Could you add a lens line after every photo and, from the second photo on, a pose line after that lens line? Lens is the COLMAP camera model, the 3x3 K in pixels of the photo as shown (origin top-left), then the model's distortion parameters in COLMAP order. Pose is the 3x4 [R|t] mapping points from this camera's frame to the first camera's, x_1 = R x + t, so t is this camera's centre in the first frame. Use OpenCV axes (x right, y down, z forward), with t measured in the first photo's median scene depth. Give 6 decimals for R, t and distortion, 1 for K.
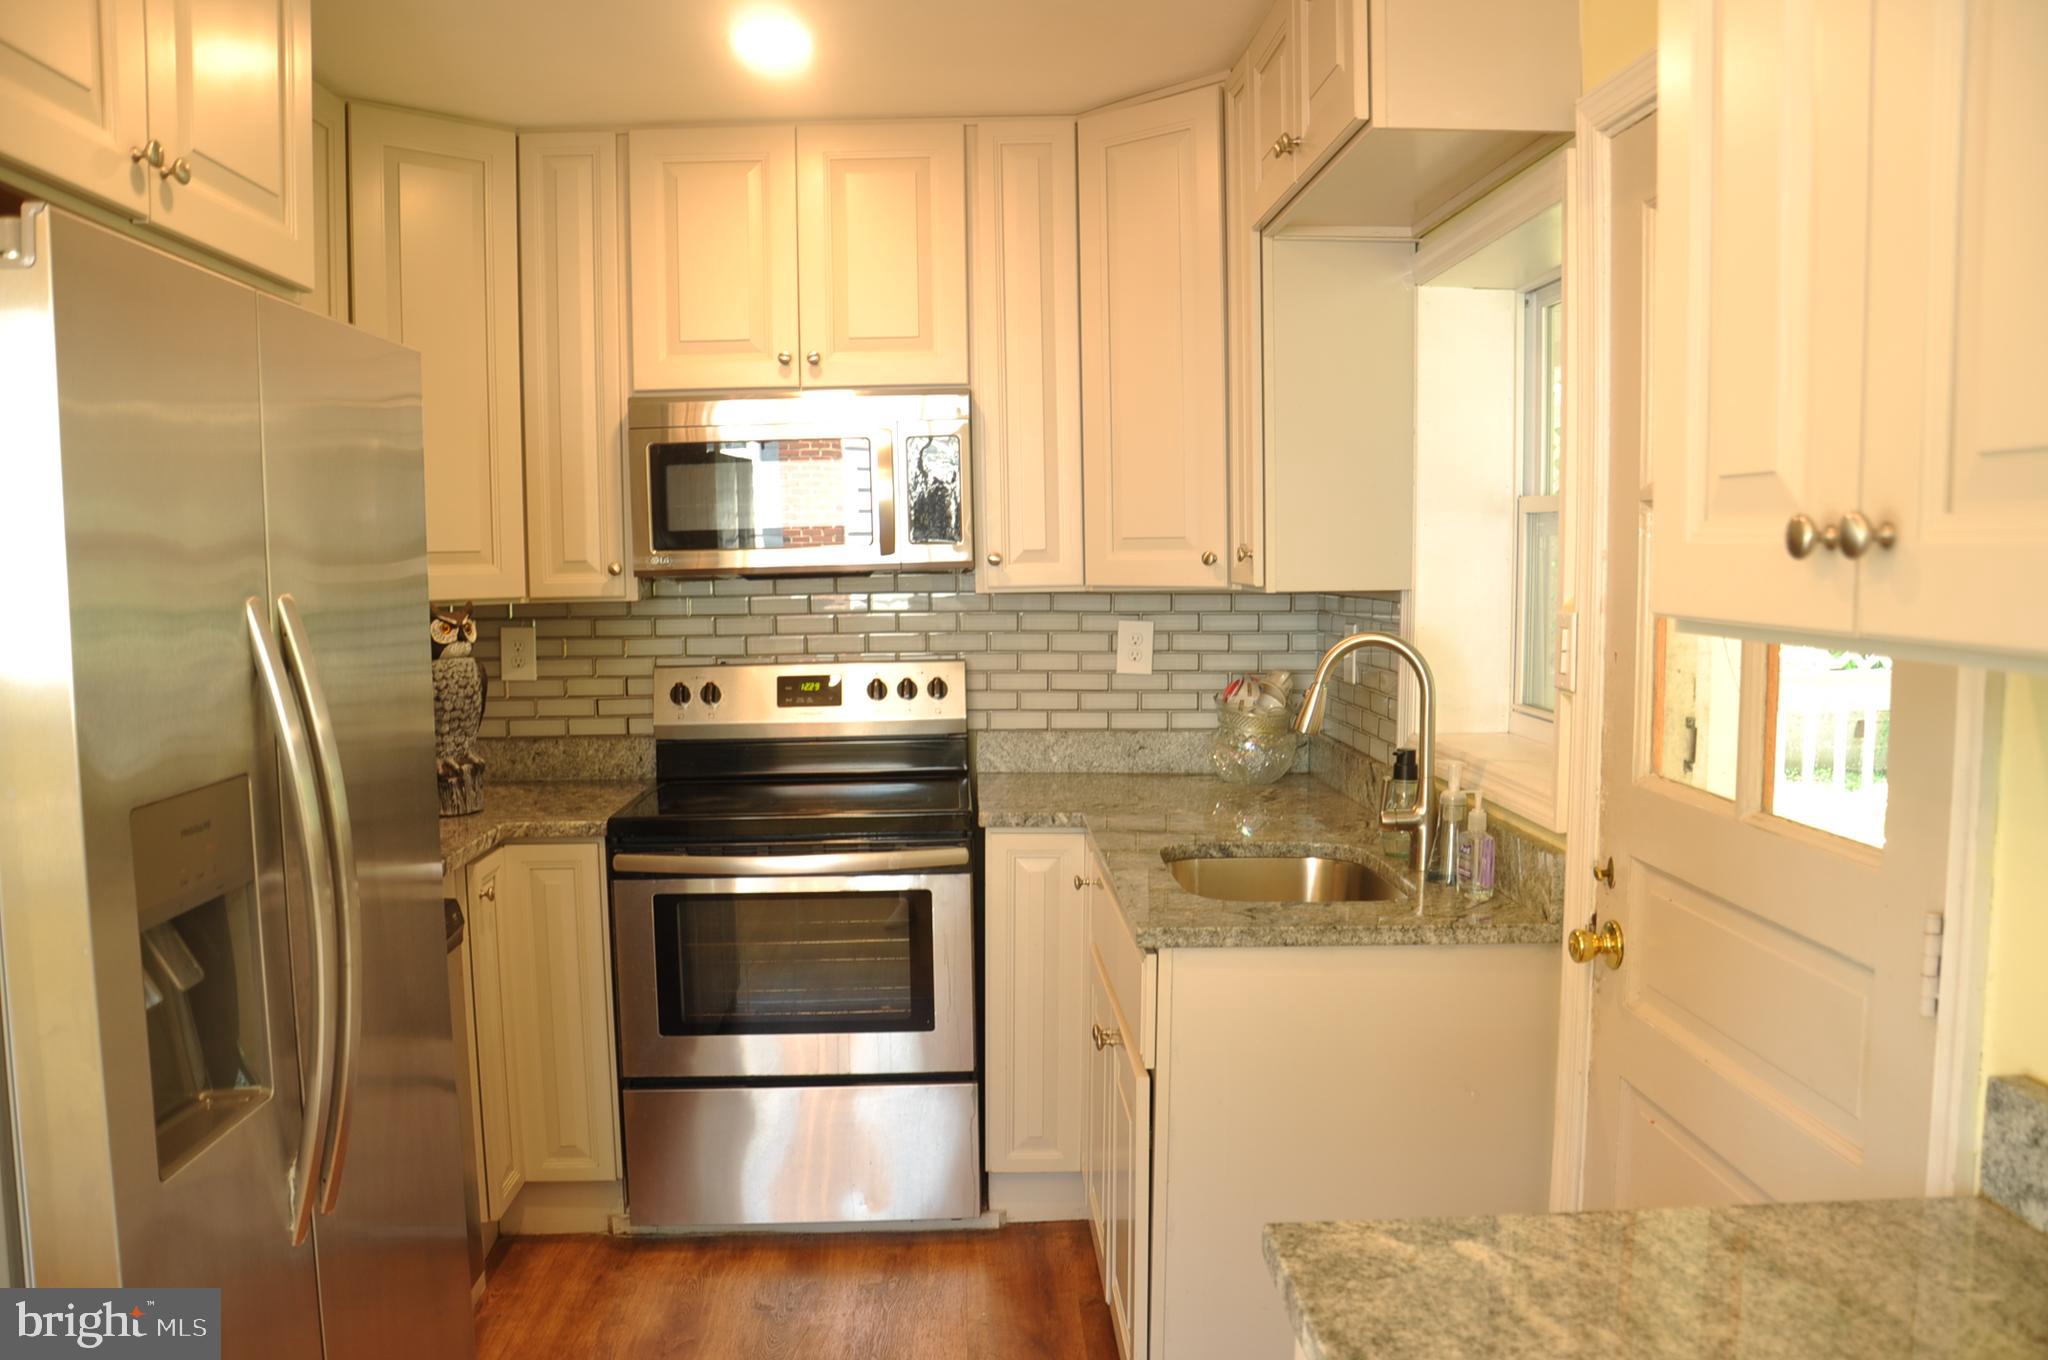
lens RADIAL K [[1589.1, 0, 1026.5], [0, 1589.1, 689.5], [0, 0, 1]] dist [-0.161567, 0.118804]
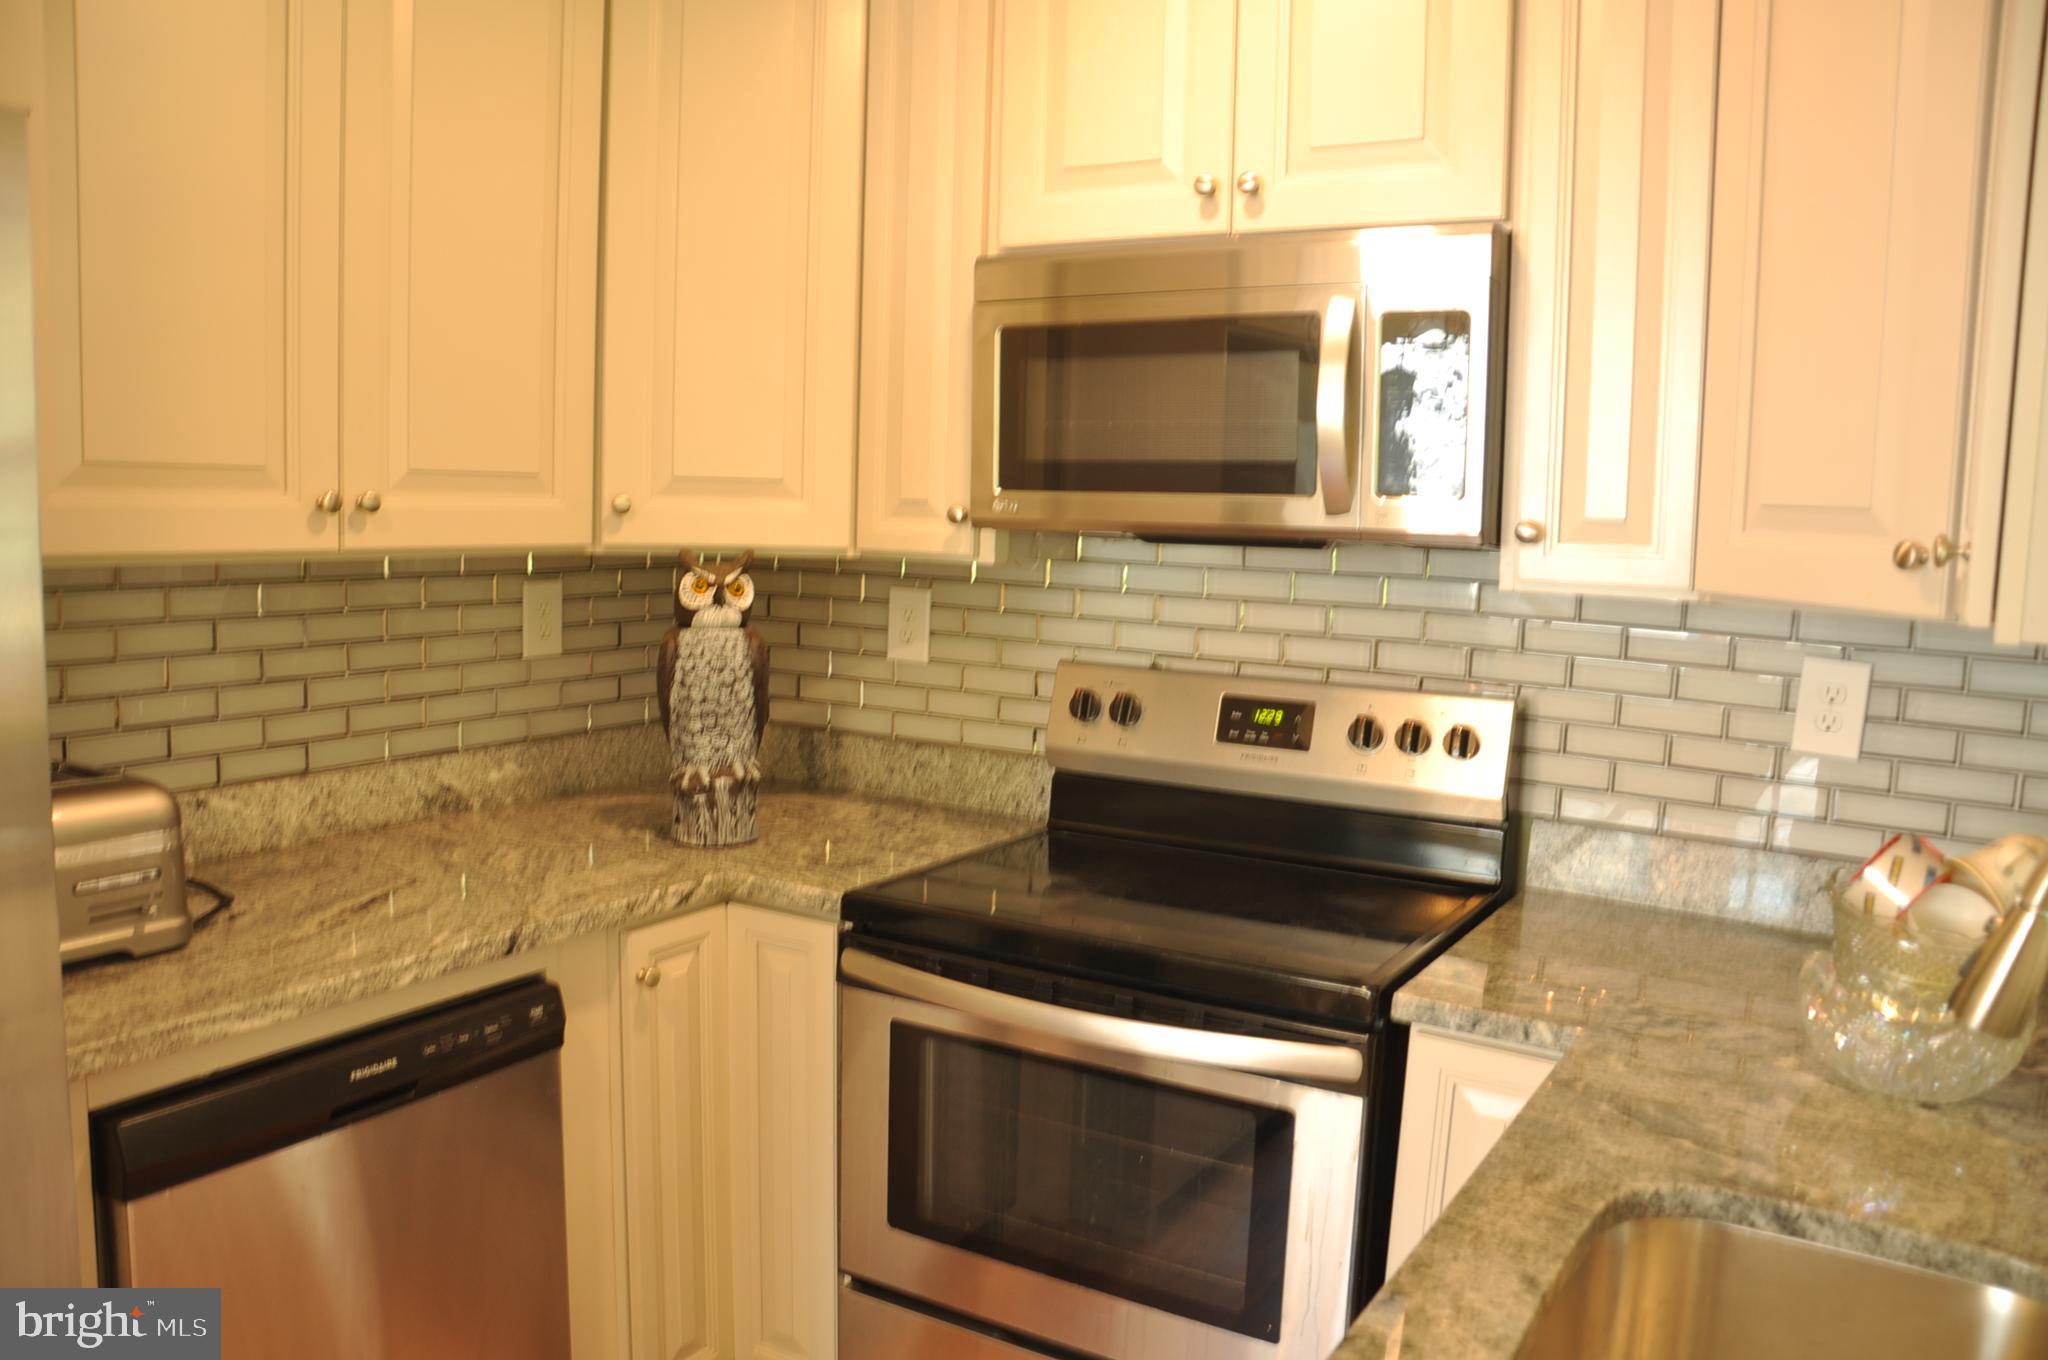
lens RADIAL K [[1589.1, 0, 1026.5], [0, 1589.1, 689.5], [0, 0, 1]] dist [-0.161567, 0.118804]
pose [[0.835616, 0.103508, -0.539473, 0.135352], [-0.087502, 0.994628, 0.055302, -0.042259], [0.542300, 0.000994, 0.840185, 0.443671]]
